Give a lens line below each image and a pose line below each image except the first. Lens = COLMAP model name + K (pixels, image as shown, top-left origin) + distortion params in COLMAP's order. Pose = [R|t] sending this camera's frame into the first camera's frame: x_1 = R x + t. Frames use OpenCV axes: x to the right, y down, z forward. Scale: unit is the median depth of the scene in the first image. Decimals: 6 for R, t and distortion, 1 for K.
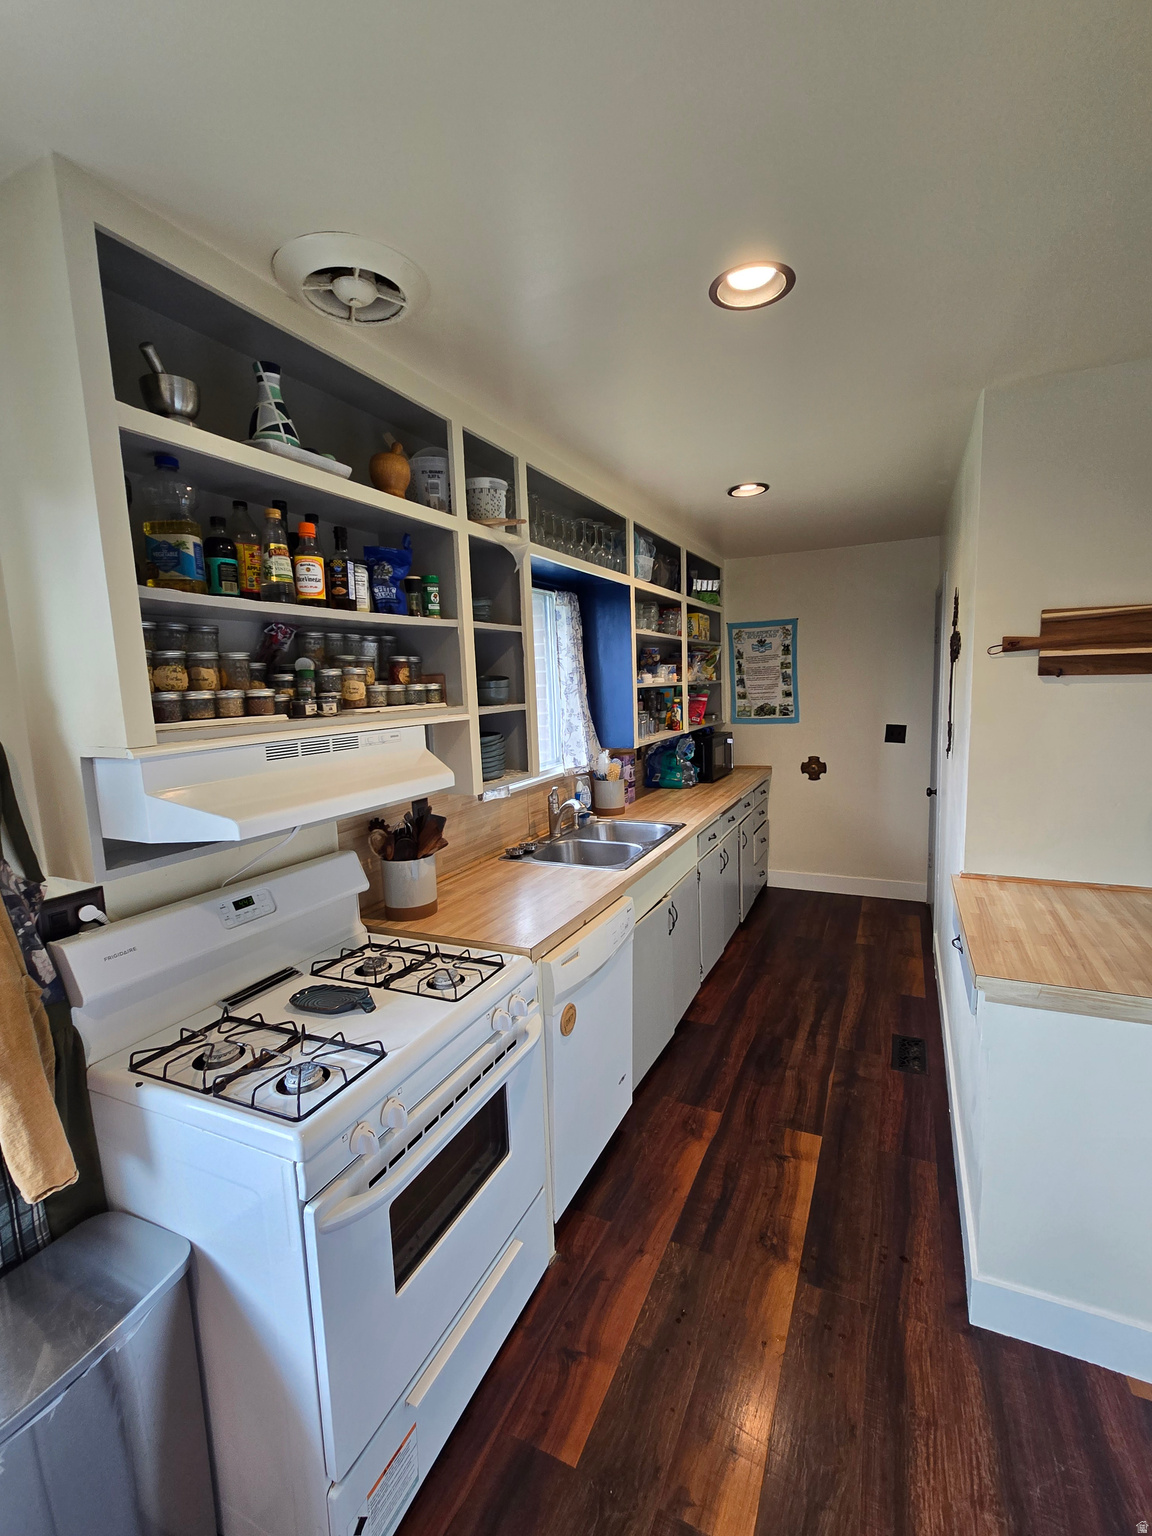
lens RADIAL K [[663.8, 0, 605.6], [0, 663.8, 767.6], [0, 0, 1]] dist [-0.002811, 0.002856]
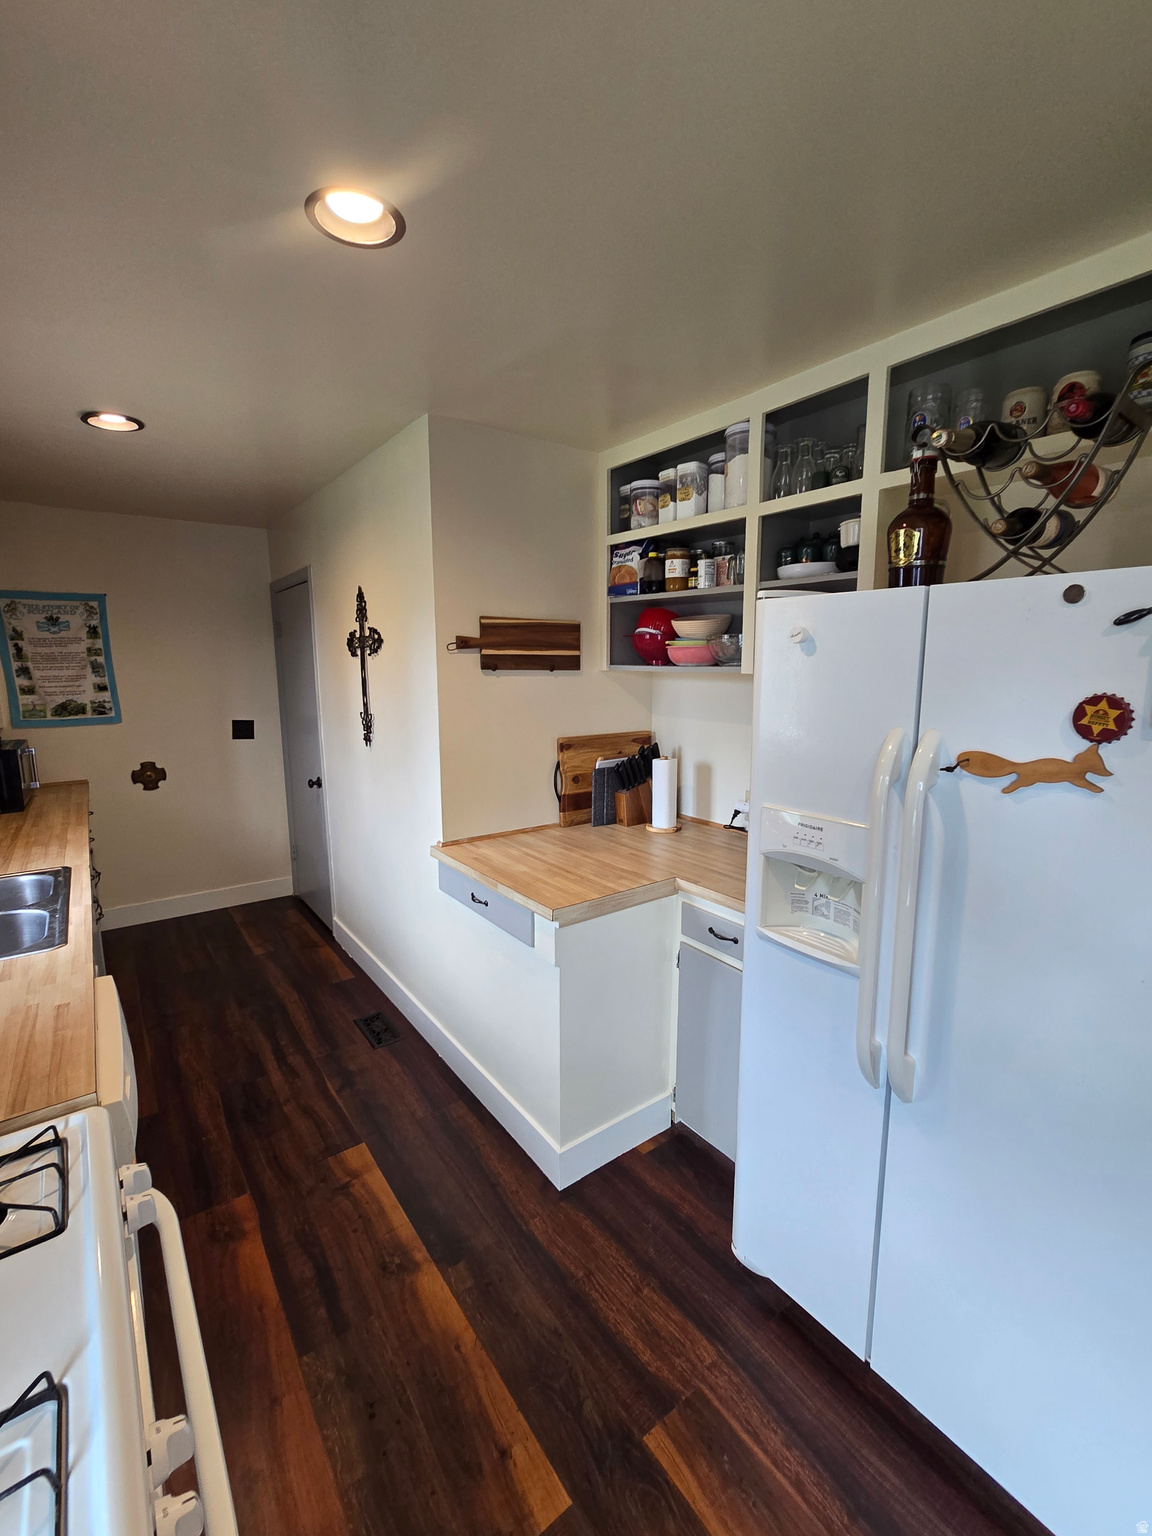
lens RADIAL K [[663.8, 0, 580.2], [0, 663.8, 766.5], [0, 0, 1]] dist [-0.002811, 0.002856]
pose [[0.486269, -0.101501, 0.867894, -0.312901], [0.099732, 0.993187, 0.060276, -0.014944], [-0.868099, 0.057247, 0.493079, 0.226121]]
